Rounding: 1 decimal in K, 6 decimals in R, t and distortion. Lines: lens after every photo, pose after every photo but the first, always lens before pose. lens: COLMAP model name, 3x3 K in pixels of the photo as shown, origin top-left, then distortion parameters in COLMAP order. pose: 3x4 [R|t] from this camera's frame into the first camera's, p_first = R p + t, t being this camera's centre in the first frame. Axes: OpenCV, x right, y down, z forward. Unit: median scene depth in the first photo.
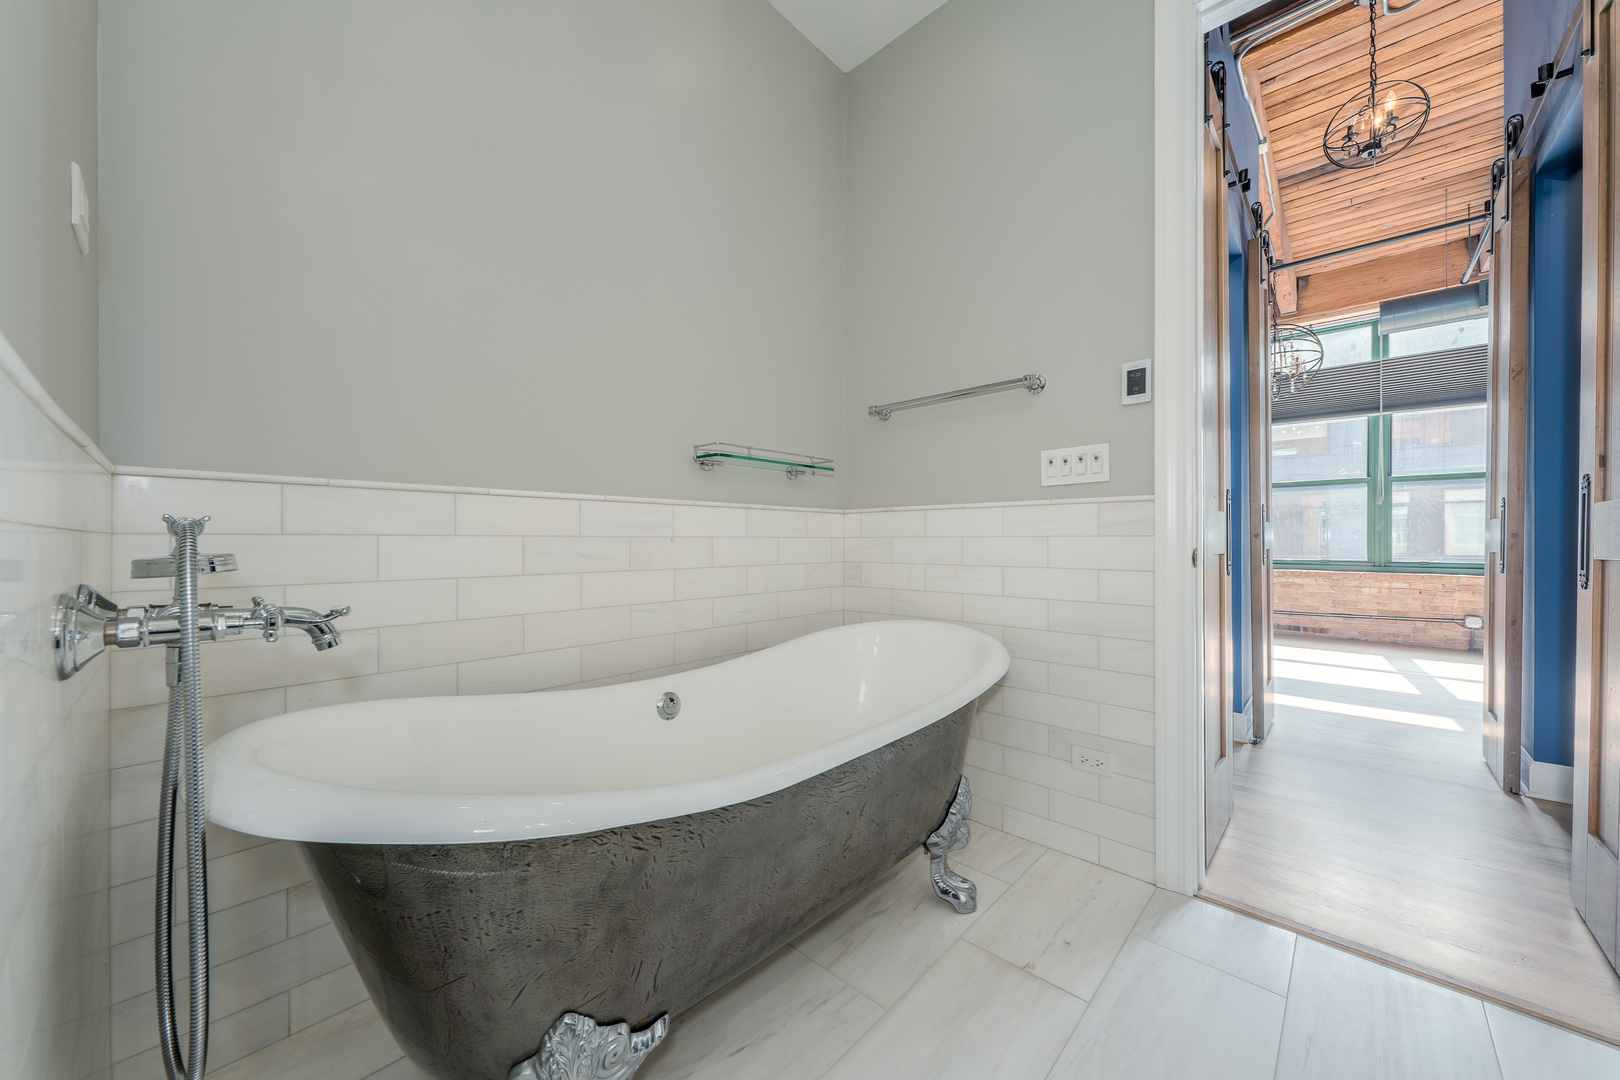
lens RADIAL K [[584.0, 0, 811.7], [0, 584.0, 544.0], [0, 0, 1]] dist [0.001341, 0.000146]
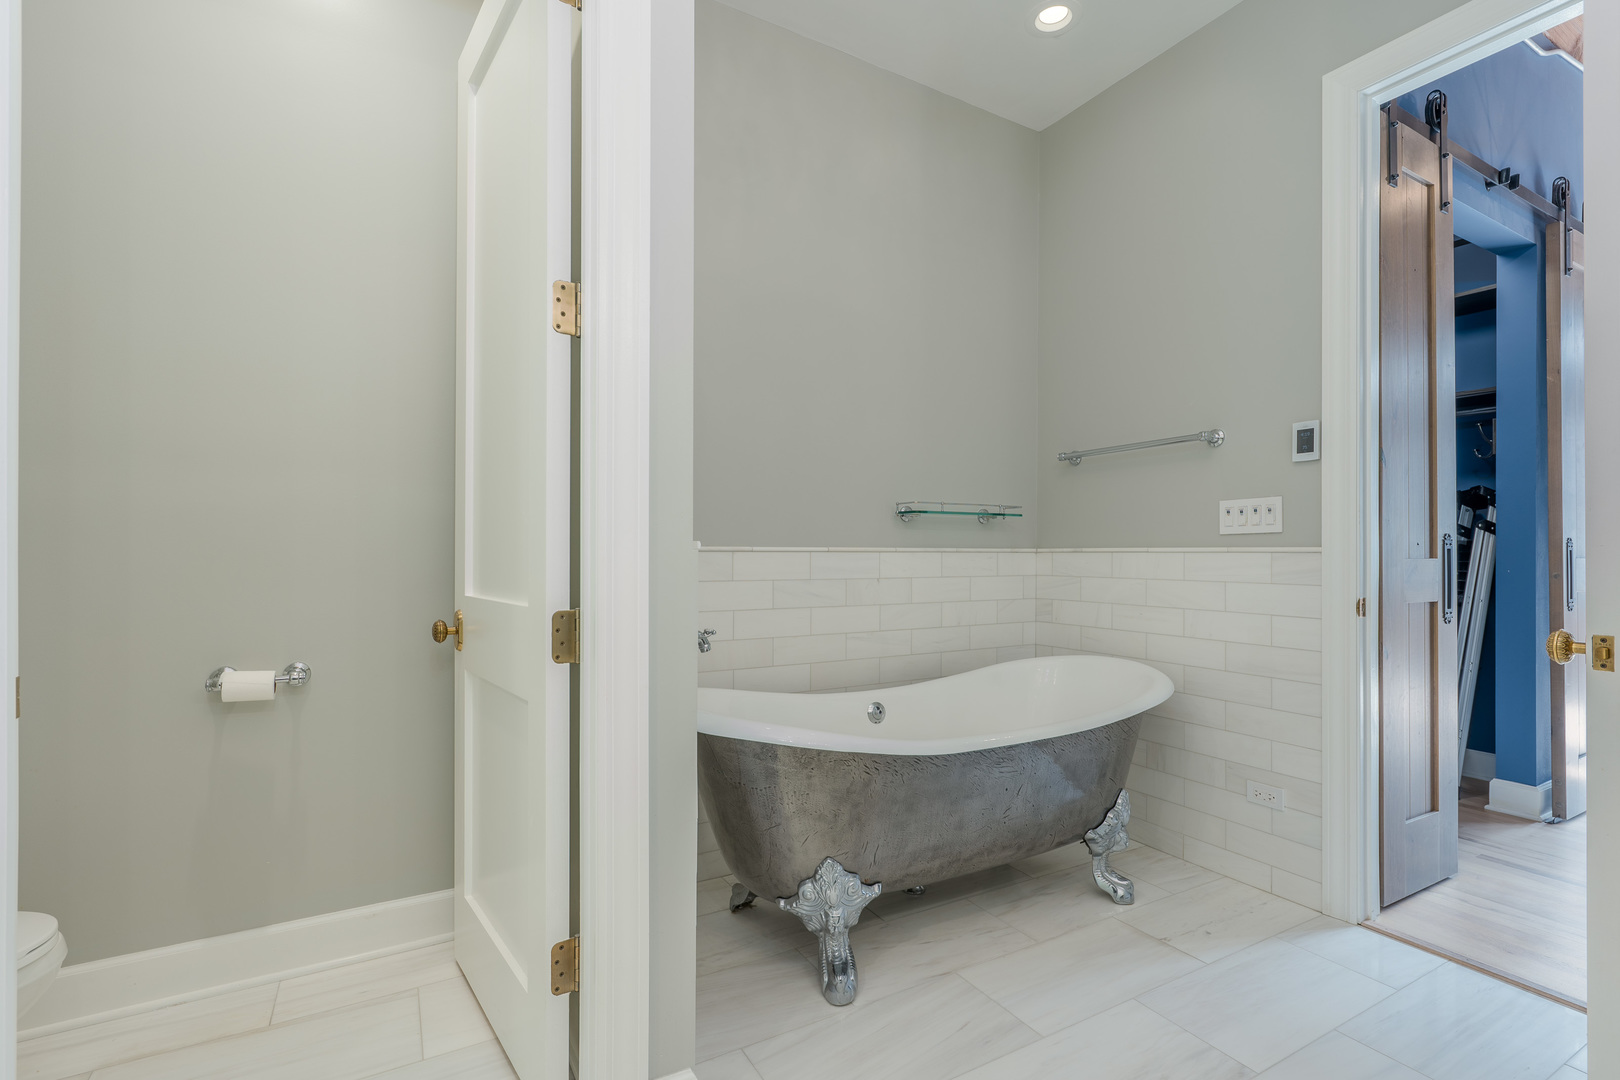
lens RADIAL K [[753.5, 0, 812.8], [0, 753.5, 555.3], [0, 0, 1]] dist [-0.001566, -0.000130]
pose [[0.954781, 0.003870, -0.297283, 0.110701], [-0.004403, 0.999990, -0.001120, -0.065637], [0.297276, 0.002378, 0.954789, -0.612718]]
